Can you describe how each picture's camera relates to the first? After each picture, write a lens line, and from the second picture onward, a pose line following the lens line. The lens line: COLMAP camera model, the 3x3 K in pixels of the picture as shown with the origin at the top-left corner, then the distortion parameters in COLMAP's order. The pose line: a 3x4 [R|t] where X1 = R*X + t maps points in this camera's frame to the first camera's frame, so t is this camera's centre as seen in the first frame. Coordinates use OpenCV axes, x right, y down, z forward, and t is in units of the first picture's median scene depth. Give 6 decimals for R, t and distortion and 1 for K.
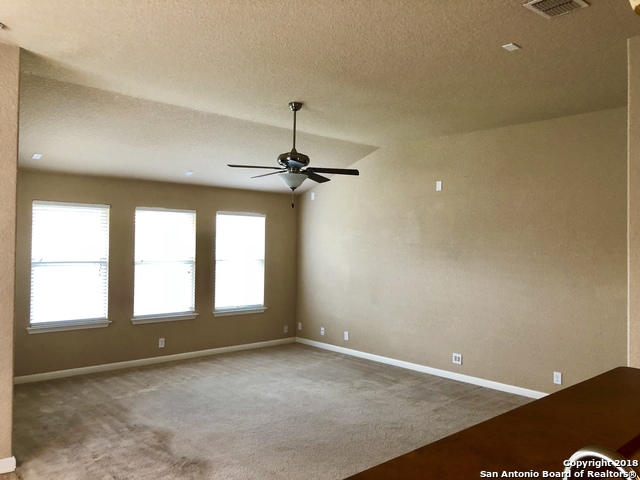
lens RADIAL K [[530.6, 0, 320.0], [0, 530.6, 240.0], [0, 0, 1]] dist [0.007710, 0.000207]
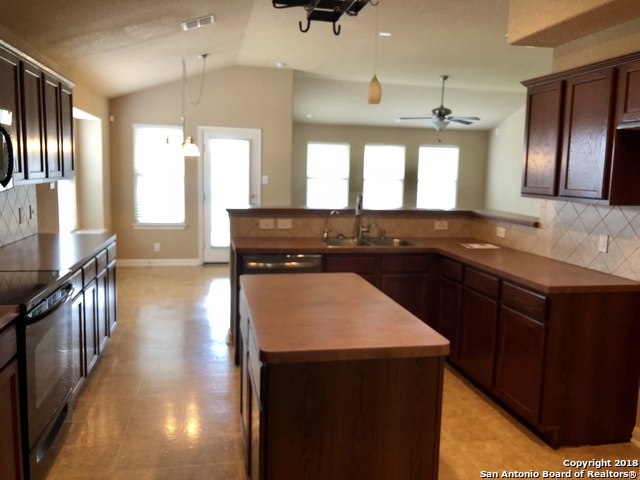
lens RADIAL K [[530.6, 0, 320.0], [0, 530.6, 240.0], [0, 0, 1]] dist [0.007710, 0.000207]
pose [[0.862502, 0.067911, -0.501476, 0.406414], [-0.004840, 0.992016, 0.126016, 0.027856], [0.506031, -0.106262, 0.855945, -0.528070]]
